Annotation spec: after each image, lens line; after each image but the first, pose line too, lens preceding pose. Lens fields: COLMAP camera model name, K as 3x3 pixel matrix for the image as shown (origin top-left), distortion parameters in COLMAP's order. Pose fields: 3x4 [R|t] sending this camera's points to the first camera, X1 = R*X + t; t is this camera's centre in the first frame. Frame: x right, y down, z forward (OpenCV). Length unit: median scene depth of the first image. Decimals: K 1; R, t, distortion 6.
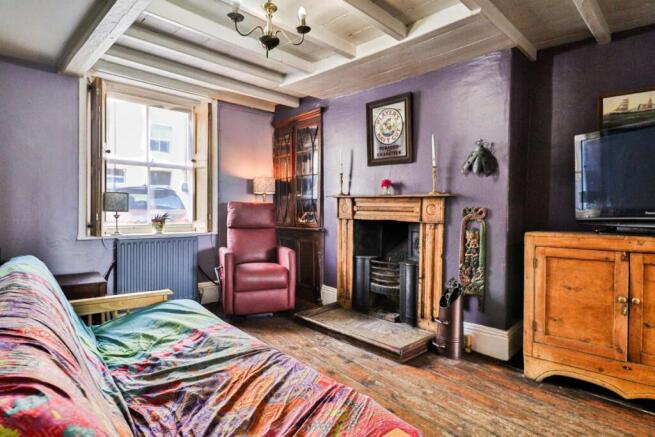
lens RADIAL K [[362.5, 0, 327.5], [0, 362.5, 218.5], [0, 0, 1]] dist [-0.000313, 0.000270]
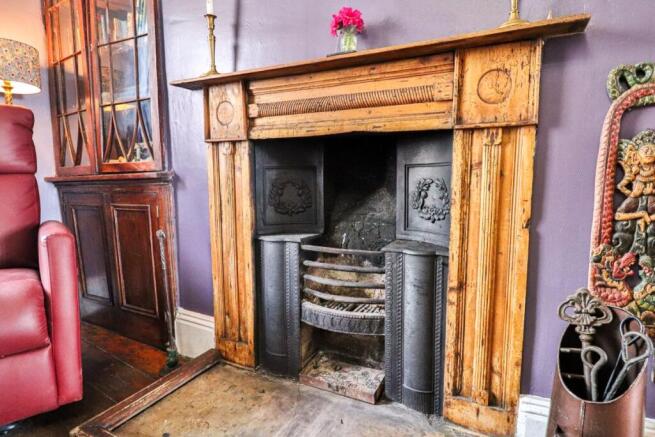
lens RADIAL K [[362.5, 0, 327.5], [0, 362.5, 218.5], [0, 0, 1]] dist [-0.000313, 0.000270]
pose [[0.950505, -0.048080, 0.306966, 0.029585], [0.025318, 0.996655, 0.077709, 0.057345], [-0.309675, -0.066091, 0.948543, 0.626625]]
